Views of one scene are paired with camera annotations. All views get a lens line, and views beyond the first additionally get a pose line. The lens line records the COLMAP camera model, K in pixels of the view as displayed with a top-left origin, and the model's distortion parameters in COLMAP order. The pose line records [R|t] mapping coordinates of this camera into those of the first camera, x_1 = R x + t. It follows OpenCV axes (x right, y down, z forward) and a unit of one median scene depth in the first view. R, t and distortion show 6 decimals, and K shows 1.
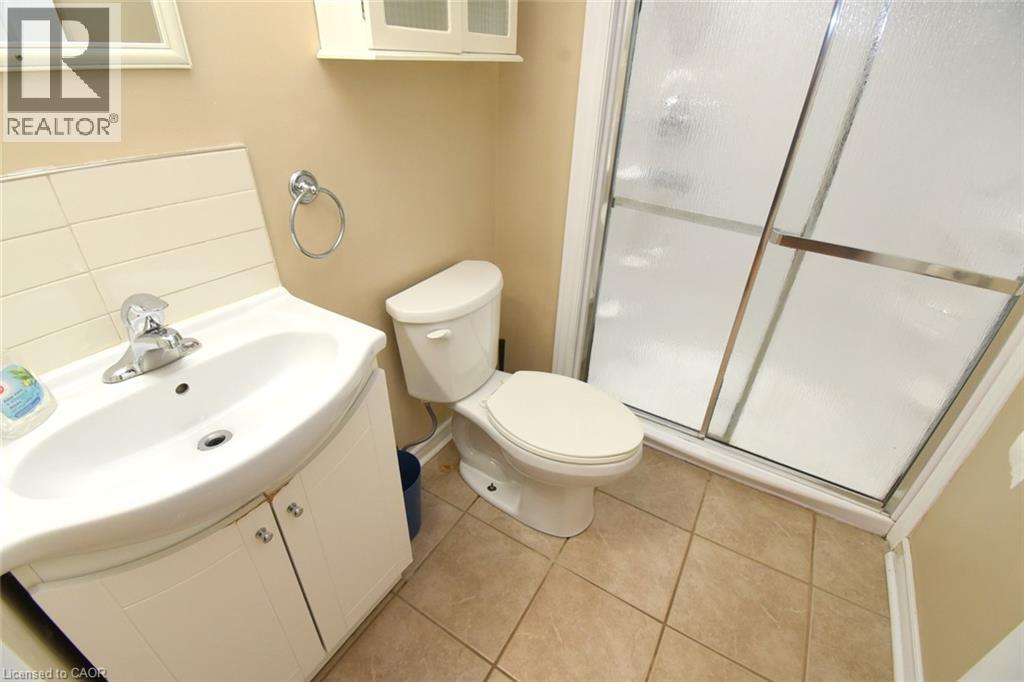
lens RADIAL K [[452.3, 0, 512.0], [0, 452.3, 341.0], [0, 0, 1]] dist [0.002866, -0.014633]
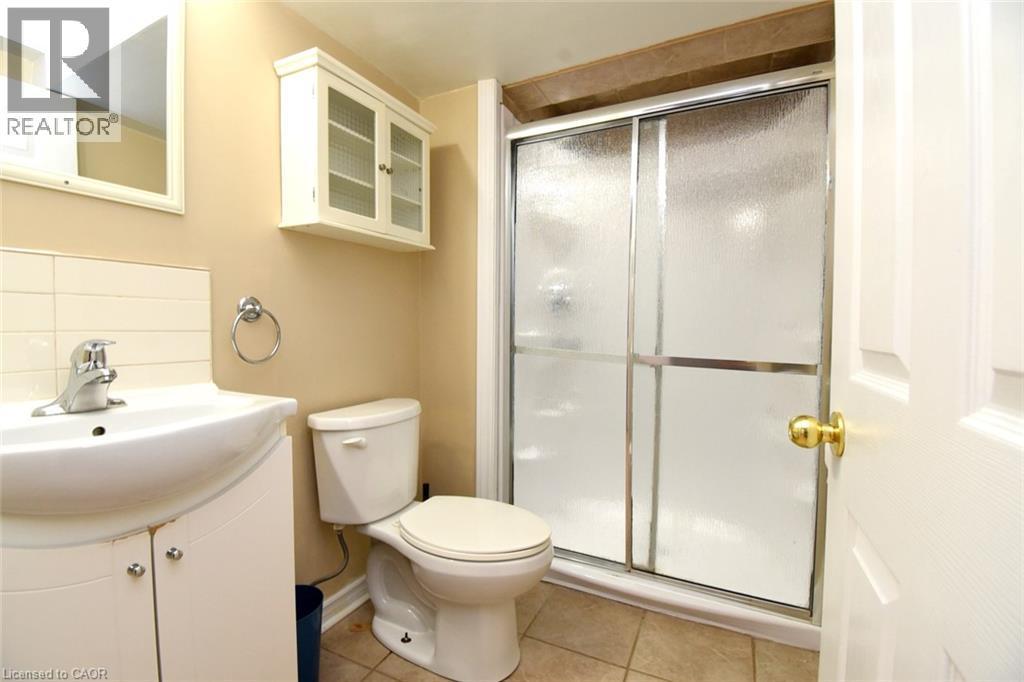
lens RADIAL K [[446.5, 0, 512.0], [0, 446.5, 341.0], [0, 0, 1]] dist [0.003402, -0.014809]
pose [[0.994032, -0.024502, 0.106306, 0.090177], [0.072175, 0.878409, -0.472427, 0.253798], [-0.081805, 0.477280, 0.874935, -0.077454]]
